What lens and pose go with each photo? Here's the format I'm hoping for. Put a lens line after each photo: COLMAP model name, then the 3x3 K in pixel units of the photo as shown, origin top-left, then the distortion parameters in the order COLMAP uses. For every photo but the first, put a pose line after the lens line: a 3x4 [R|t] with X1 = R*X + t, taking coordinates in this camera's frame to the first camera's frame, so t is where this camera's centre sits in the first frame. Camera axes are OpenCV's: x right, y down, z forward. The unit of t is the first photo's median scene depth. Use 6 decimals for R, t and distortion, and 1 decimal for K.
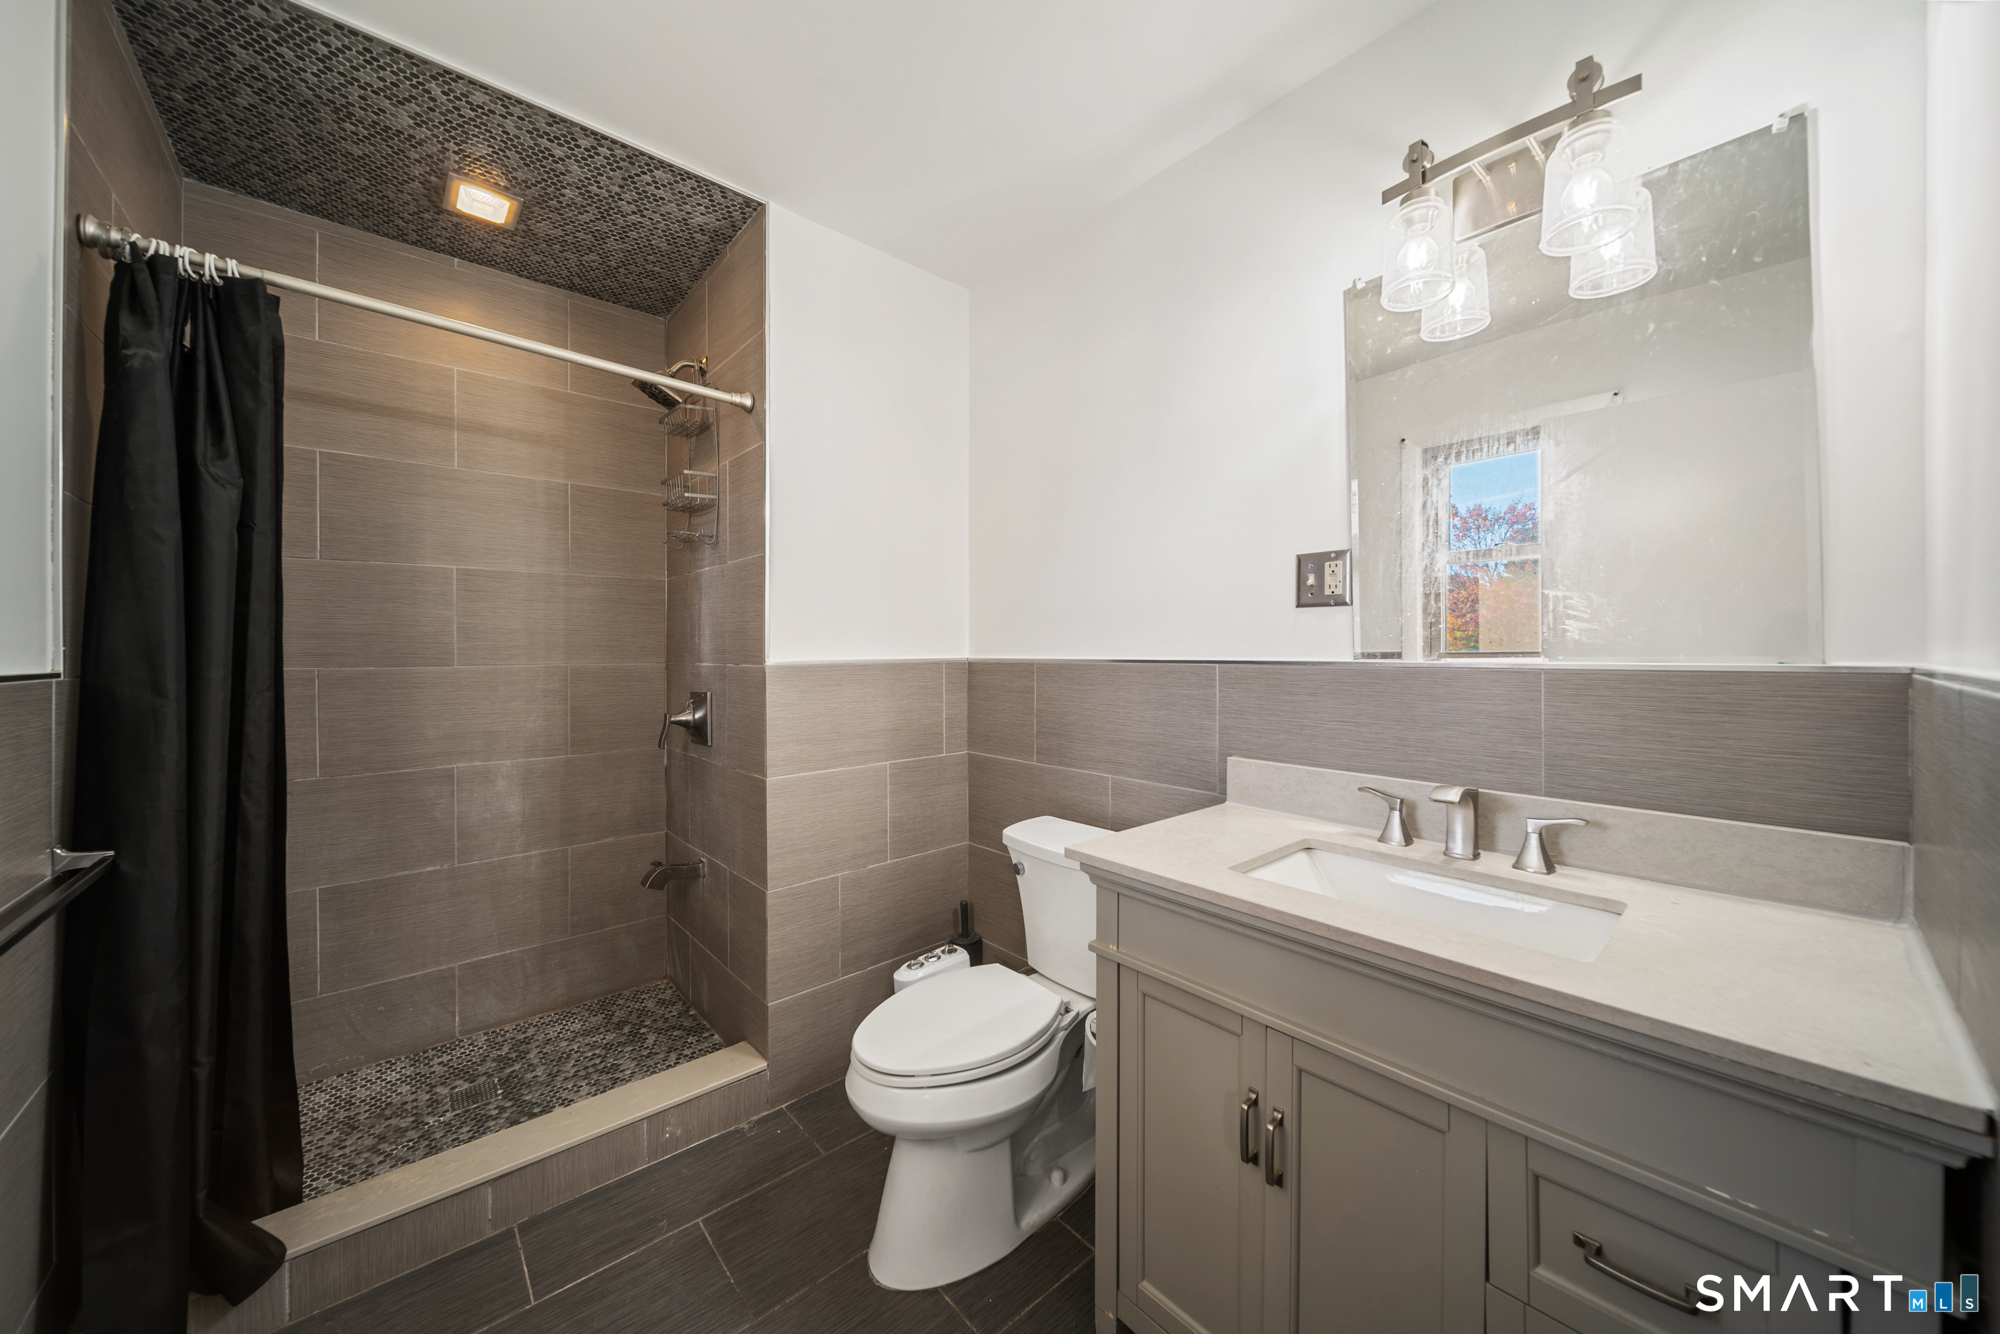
lens RADIAL K [[703.9, 0, 1005.7], [0, 703.9, 659.3], [0, 0, 1]] dist [-0.001676, -0.000704]
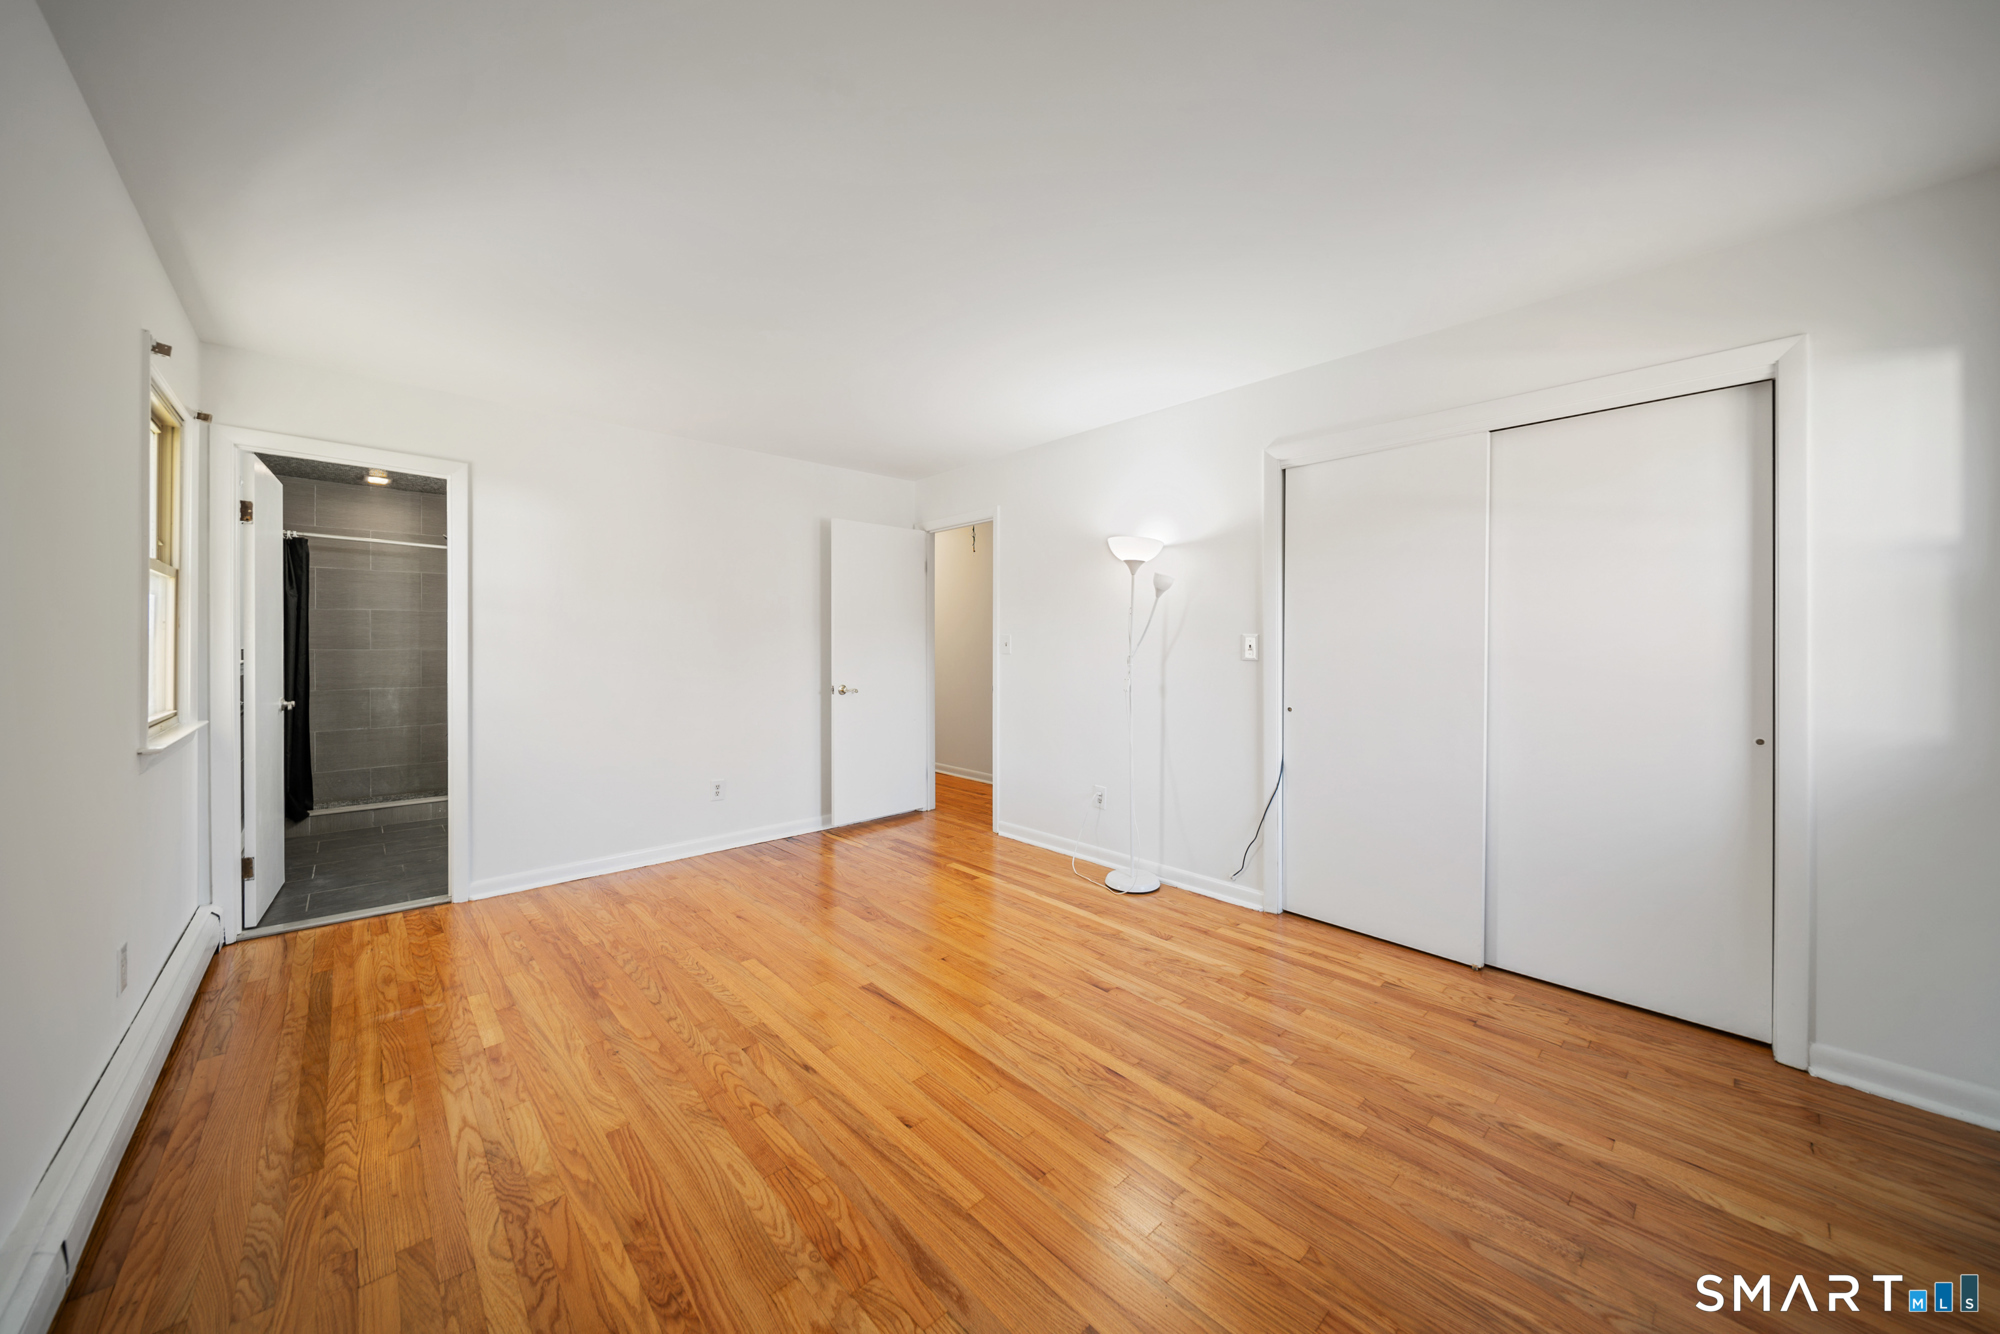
lens RADIAL K [[703.9, 0, 1007.6], [0, 703.9, 652.2], [0, 0, 1]] dist [-0.001676, -0.000704]
pose [[0.999629, 0.007201, 0.026255, 1.297978], [-0.007358, 0.999956, 0.005872, -0.010434], [-0.026212, -0.006063, 0.999638, -1.427366]]
